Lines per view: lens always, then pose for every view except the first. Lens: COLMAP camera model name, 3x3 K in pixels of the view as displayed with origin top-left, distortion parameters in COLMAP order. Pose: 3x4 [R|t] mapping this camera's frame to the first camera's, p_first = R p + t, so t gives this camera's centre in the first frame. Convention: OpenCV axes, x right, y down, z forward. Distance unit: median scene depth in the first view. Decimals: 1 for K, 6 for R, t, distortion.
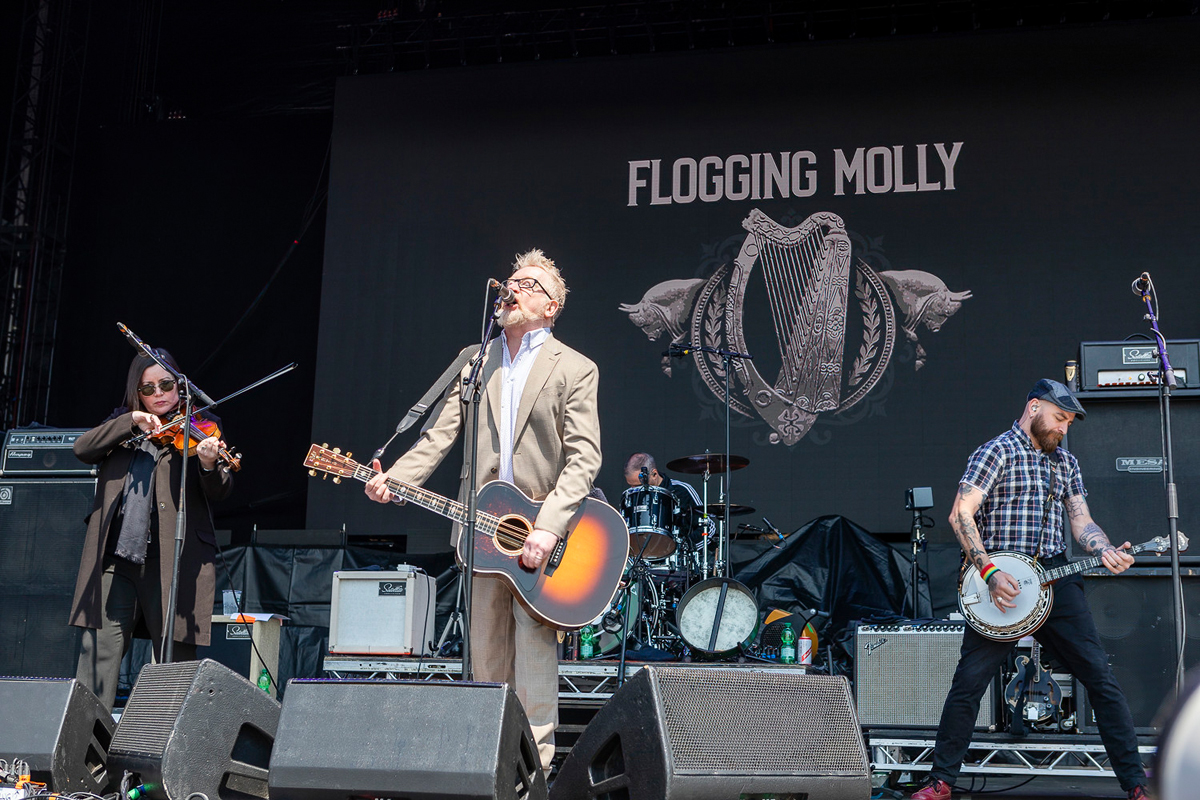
lens RADIAL K [[1646.1, 0, 601.8], [0, 1646.1, 391.9], [0, 0, 1]] dist [-0.031939, 0.000000]
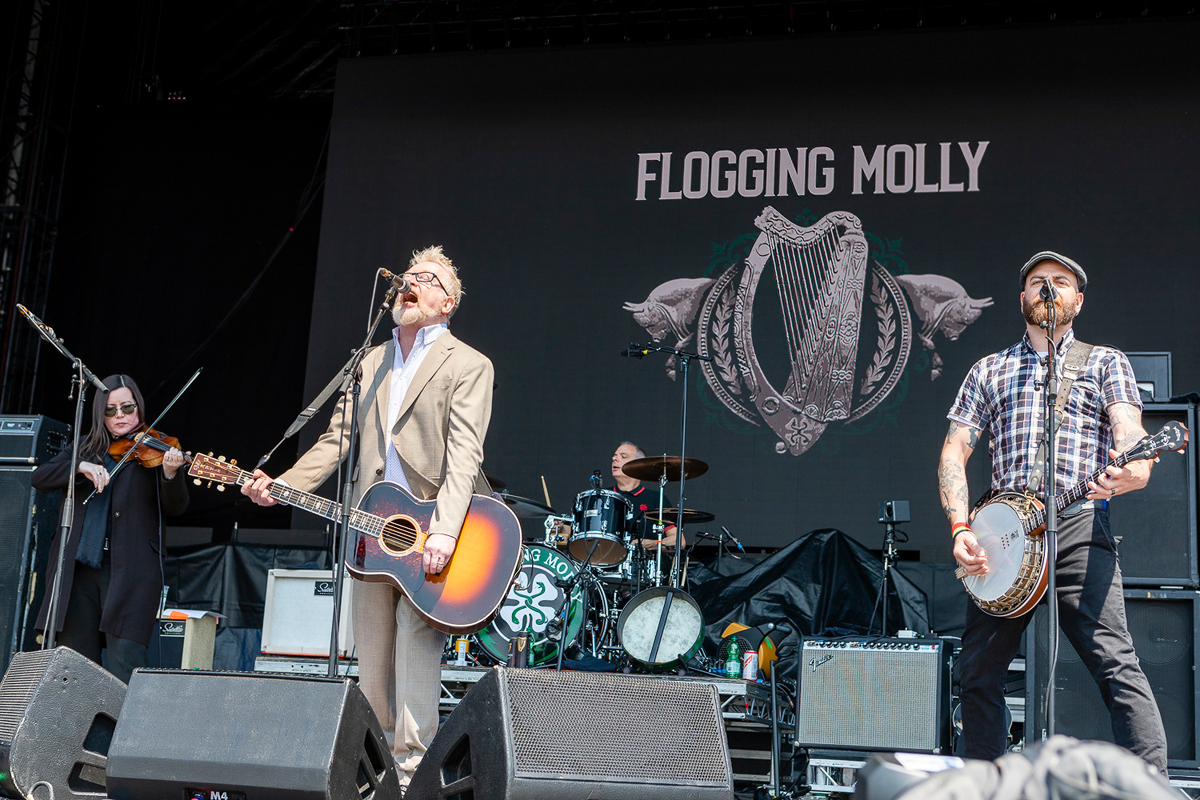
lens RADIAL K [[1743.7, 0, 618.3], [0, 1743.7, 385.6], [0, 0, 1]] dist [-0.013869, 0.000000]
pose [[0.999333, 0.025852, -0.025781, 0.036188], [-0.026010, 0.999645, -0.005800, 0.000732], [0.025622, 0.006467, 0.999651, -0.012962]]
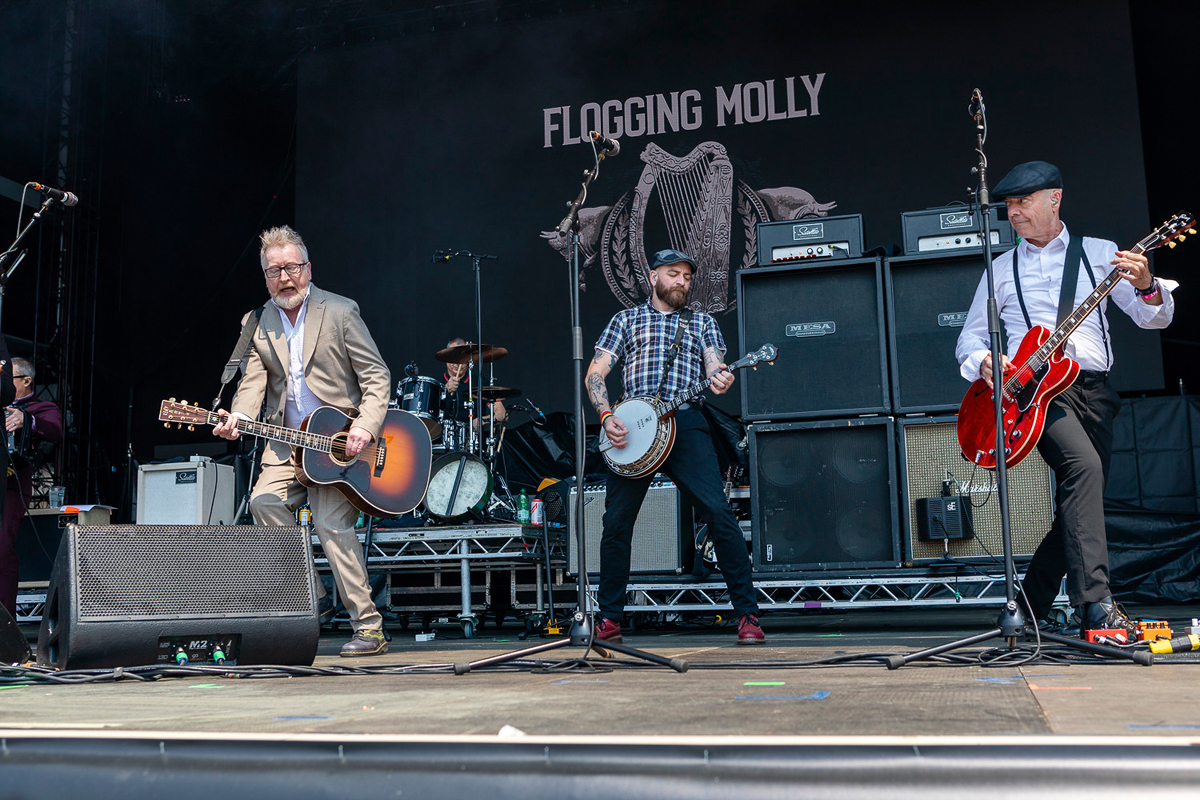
lens RADIAL K [[1343.9, 0, 663.0], [0, 1343.9, 398.7], [0, 0, 1]] dist [-0.022373, 0.000000]
pose [[0.997645, -0.056116, -0.039434, 0.134083], [0.058259, 0.996759, 0.055471, 0.017575], [0.036193, -0.057638, 0.997681, 0.043152]]
